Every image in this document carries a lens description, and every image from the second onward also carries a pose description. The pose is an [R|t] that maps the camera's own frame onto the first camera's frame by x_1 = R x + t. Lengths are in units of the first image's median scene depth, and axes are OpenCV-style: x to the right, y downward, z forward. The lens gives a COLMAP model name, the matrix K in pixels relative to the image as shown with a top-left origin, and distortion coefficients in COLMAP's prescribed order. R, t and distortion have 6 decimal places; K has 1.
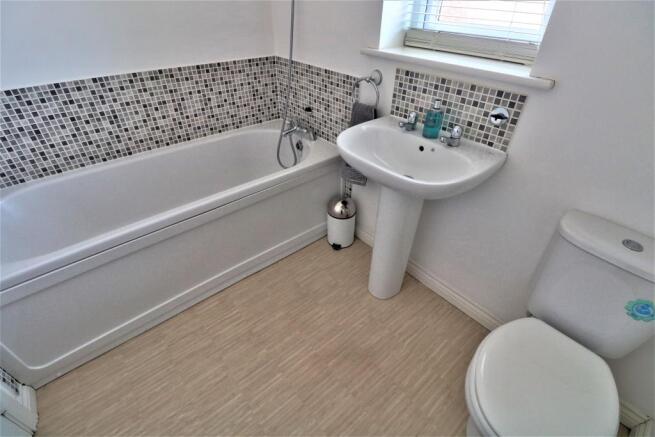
lens RADIAL K [[301.8, 0, 327.5], [0, 301.8, 218.5], [0, 0, 1]] dist [-0.046398, -0.000729]
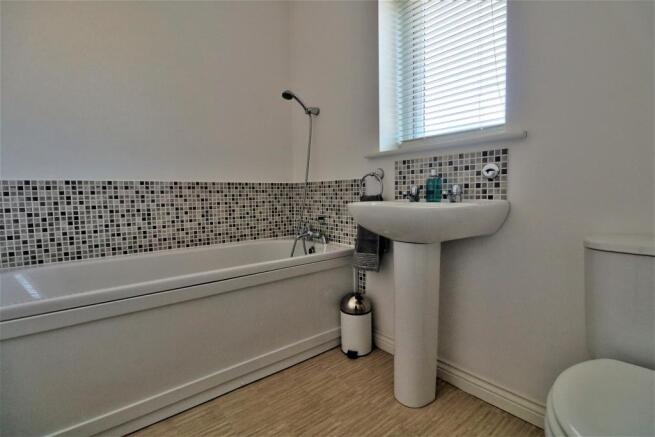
lens RADIAL K [[301.8, 0, 327.5], [0, 301.8, 218.5], [0, 0, 1]] dist [-0.046398, -0.000729]
pose [[0.999318, -0.023090, -0.028830, -0.008265], [0.003095, 0.830117, -0.557581, 0.278749], [0.036807, 0.557111, 0.829622, 0.084694]]
